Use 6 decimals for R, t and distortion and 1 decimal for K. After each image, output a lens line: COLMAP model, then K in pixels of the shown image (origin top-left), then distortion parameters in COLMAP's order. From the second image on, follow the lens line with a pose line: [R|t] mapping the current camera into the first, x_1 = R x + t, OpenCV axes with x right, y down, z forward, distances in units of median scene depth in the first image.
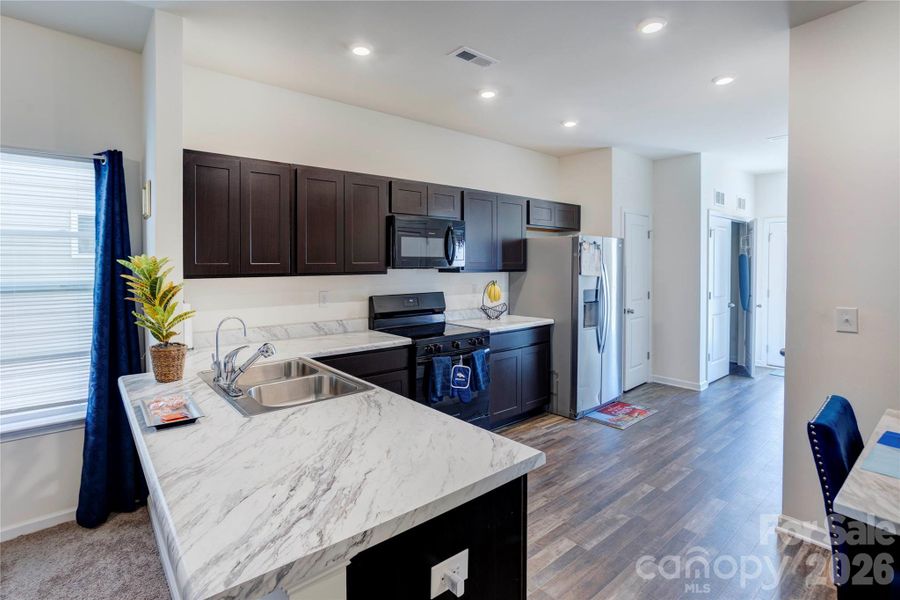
lens RADIAL K [[456.1, 0, 428.9], [0, 456.1, 272.7], [0, 0, 1]] dist [-0.020750, 0.012228]
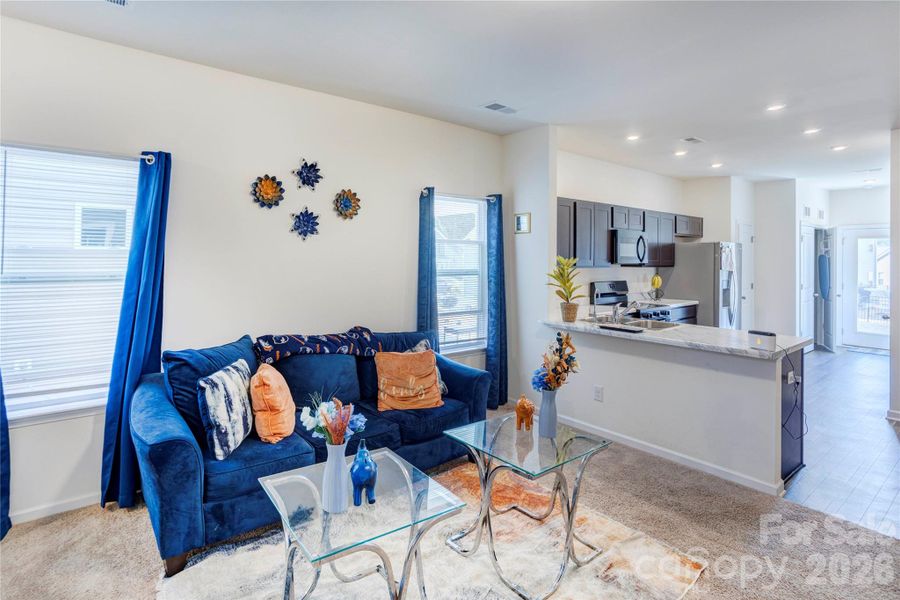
lens RADIAL K [[456.1, 0, 447.3], [0, 456.1, 254.7], [0, 0, 1]] dist [-0.020750, 0.012228]
pose [[0.999501, 0.004070, -0.031313, -0.433936], [-0.005141, 0.999402, -0.034207, 0.010815], [0.031155, 0.034351, 0.998924, -0.402086]]
